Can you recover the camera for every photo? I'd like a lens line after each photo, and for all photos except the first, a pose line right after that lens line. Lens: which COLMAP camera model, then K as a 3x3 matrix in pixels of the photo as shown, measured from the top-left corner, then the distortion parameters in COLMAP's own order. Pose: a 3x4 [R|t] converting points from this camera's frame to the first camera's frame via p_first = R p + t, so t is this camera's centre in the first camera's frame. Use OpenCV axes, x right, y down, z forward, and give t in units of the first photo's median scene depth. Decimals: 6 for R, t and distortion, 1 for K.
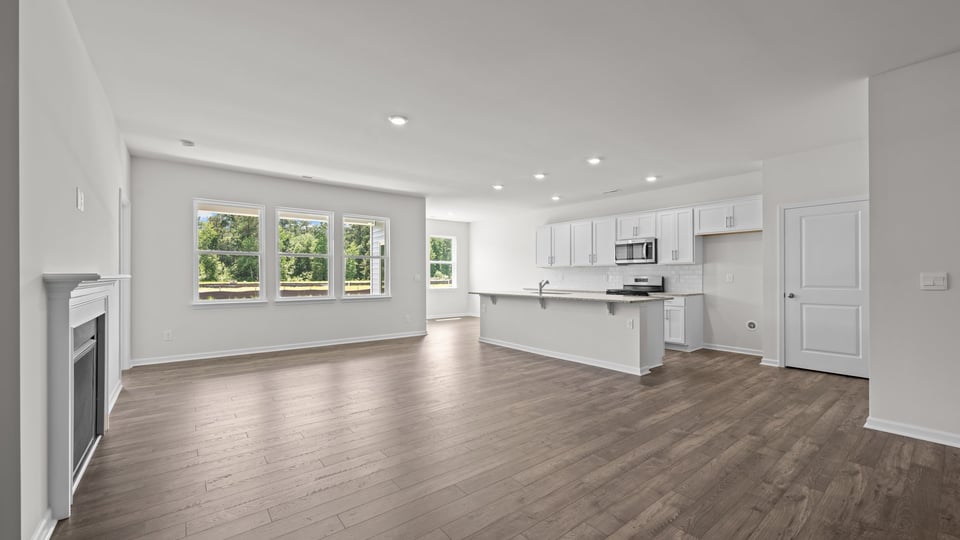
lens RADIAL K [[380.7, 0, 481.2], [0, 380.7, 271.8], [0, 0, 1]] dist [0.001360, -0.000071]
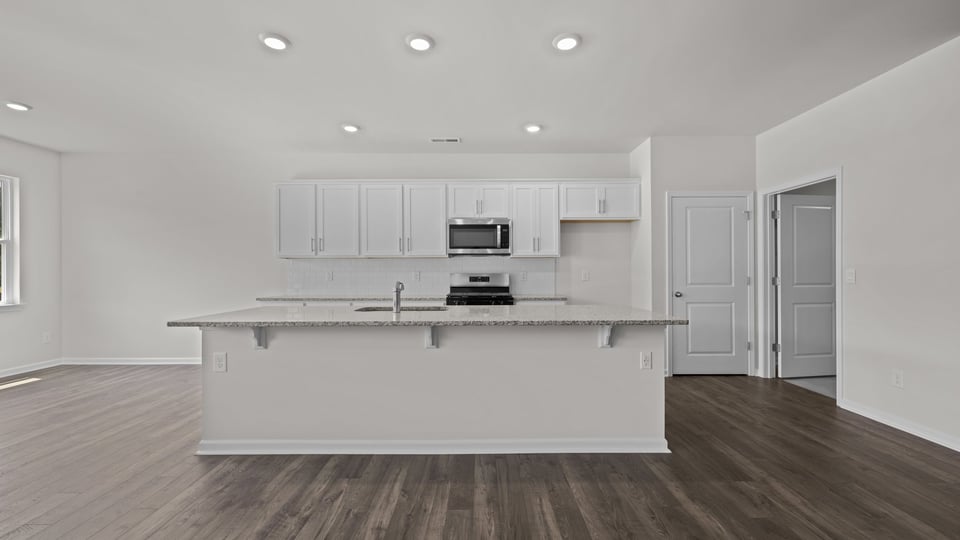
lens RADIAL K [[380.7, 0, 482.2], [0, 380.7, 272.8], [0, 0, 1]] dist [0.001360, -0.000071]
pose [[0.621690, 0.000144, 0.783263, -0.133392], [-0.006368, 0.999968, 0.004871, 0.007972], [-0.783237, -0.008016, 0.621671, 0.629785]]
